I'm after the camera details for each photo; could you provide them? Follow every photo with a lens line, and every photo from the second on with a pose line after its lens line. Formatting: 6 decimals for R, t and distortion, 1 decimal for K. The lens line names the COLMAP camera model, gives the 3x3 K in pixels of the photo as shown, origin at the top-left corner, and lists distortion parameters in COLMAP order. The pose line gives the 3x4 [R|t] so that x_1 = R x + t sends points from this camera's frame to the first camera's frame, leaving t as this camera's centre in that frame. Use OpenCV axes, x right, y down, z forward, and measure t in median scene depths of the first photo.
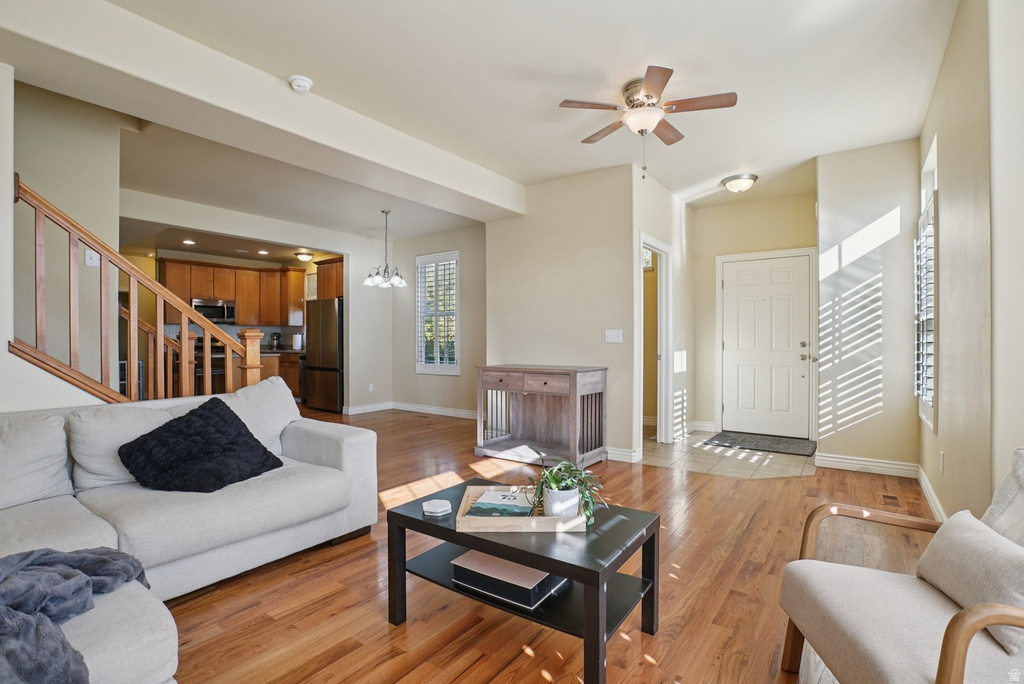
lens RADIAL K [[478.5, 0, 516.5], [0, 478.5, 341.3], [0, 0, 1]] dist [-0.038415, 0.008937]
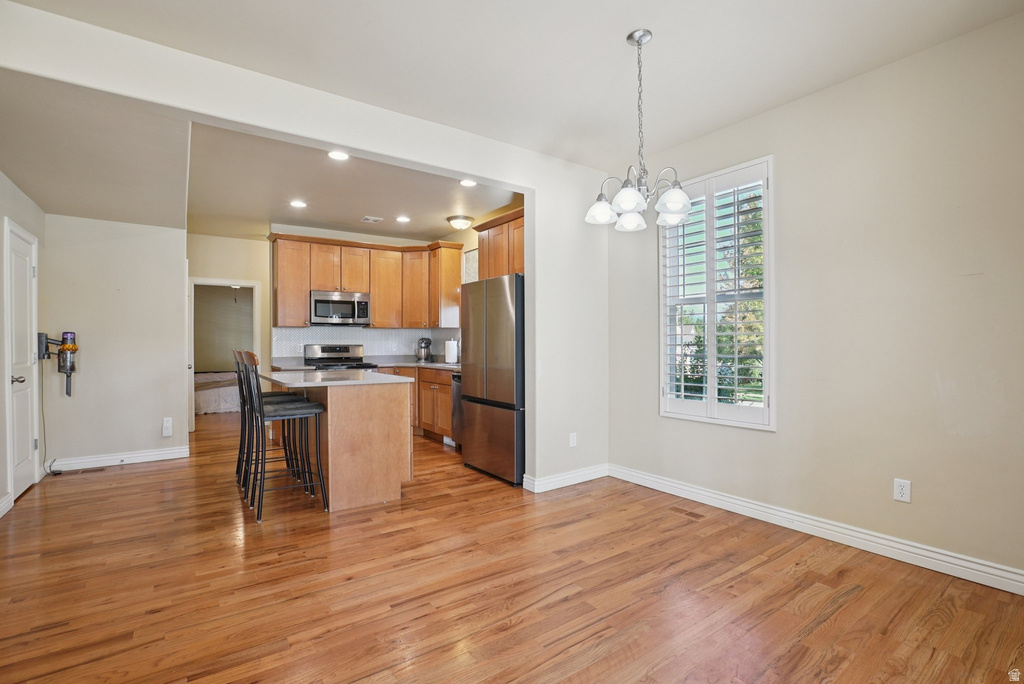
lens RADIAL K [[478.5, 0, 516.6], [0, 478.5, 346.0], [0, 0, 1]] dist [-0.038415, 0.008937]
pose [[0.950032, -0.000124, -0.312152, -0.166853], [0.000905, 0.999997, 0.002358, -0.008478], [0.312151, -0.002523, 0.950029, 0.396469]]
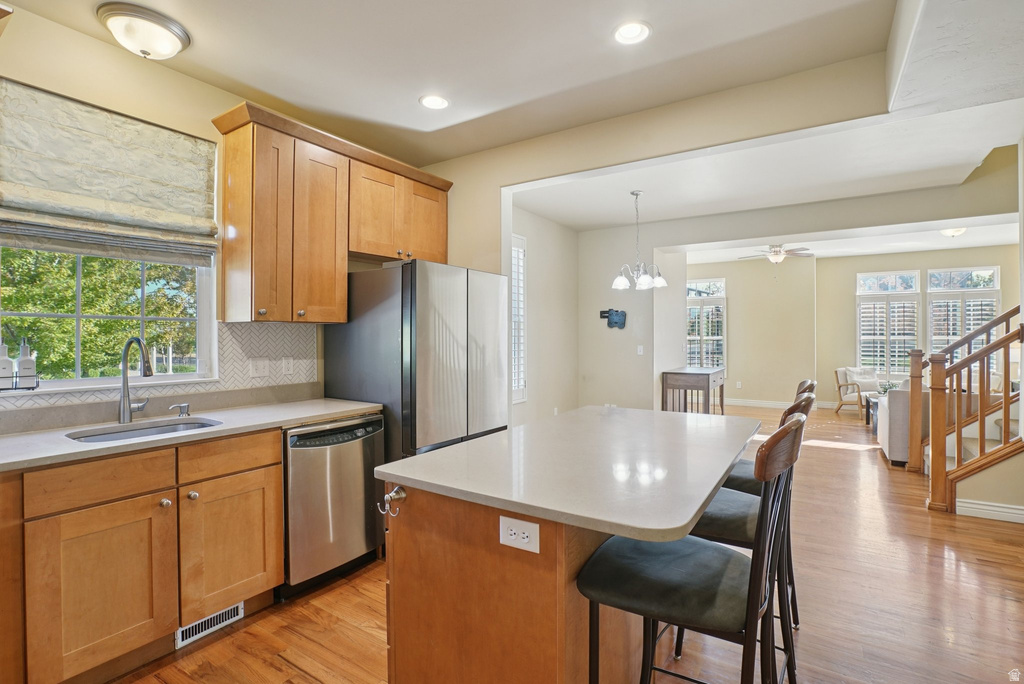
lens RADIAL K [[478.5, 0, 514.1], [0, 478.5, 338.7], [0, 0, 1]] dist [-0.038415, 0.008937]
pose [[-0.052252, -0.001830, 0.998632, -0.697029], [0.007323, 0.999971, 0.002216, -0.024196], [-0.998607, 0.007429, -0.052237, 0.832557]]
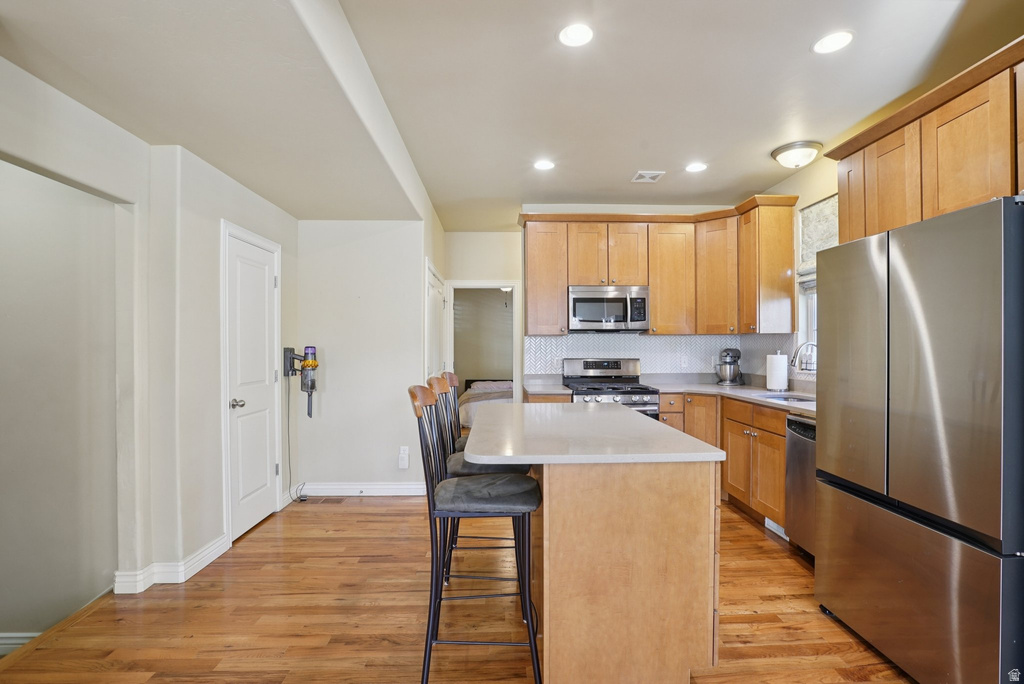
lens RADIAL K [[489.8, 0, 515.4], [0, 489.8, 346.9], [0, 0, 1]] dist [-0.040271, 0.011014]
pose [[0.617953, -0.000073, -0.786215, -0.281551], [-0.000350, 1.000000, -0.000367, -0.021693], [0.786215, 0.000502, 0.617953, 0.579989]]
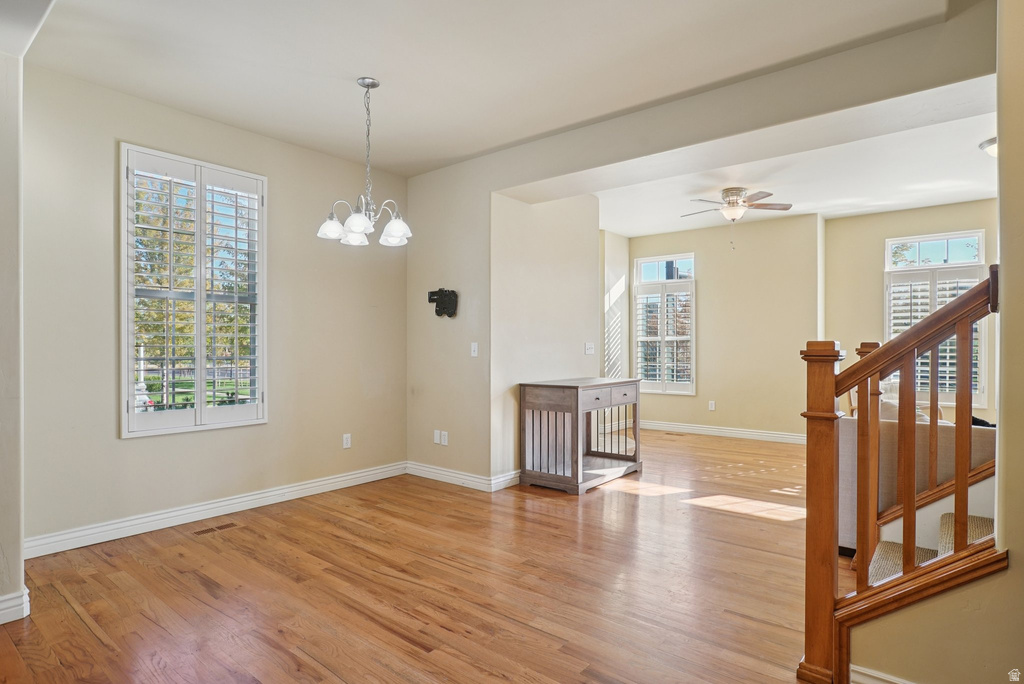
lens RADIAL K [[549.9, 0, 509.1], [0, 549.9, 347.1], [0, 0, 1]] dist [-0.022987, 0.000308]
pose [[0.058018, 0.004911, 0.998303, -0.538067], [0.004329, 0.999977, -0.005171, -0.004673], [-0.998306, 0.004621, 0.057995, 0.558155]]
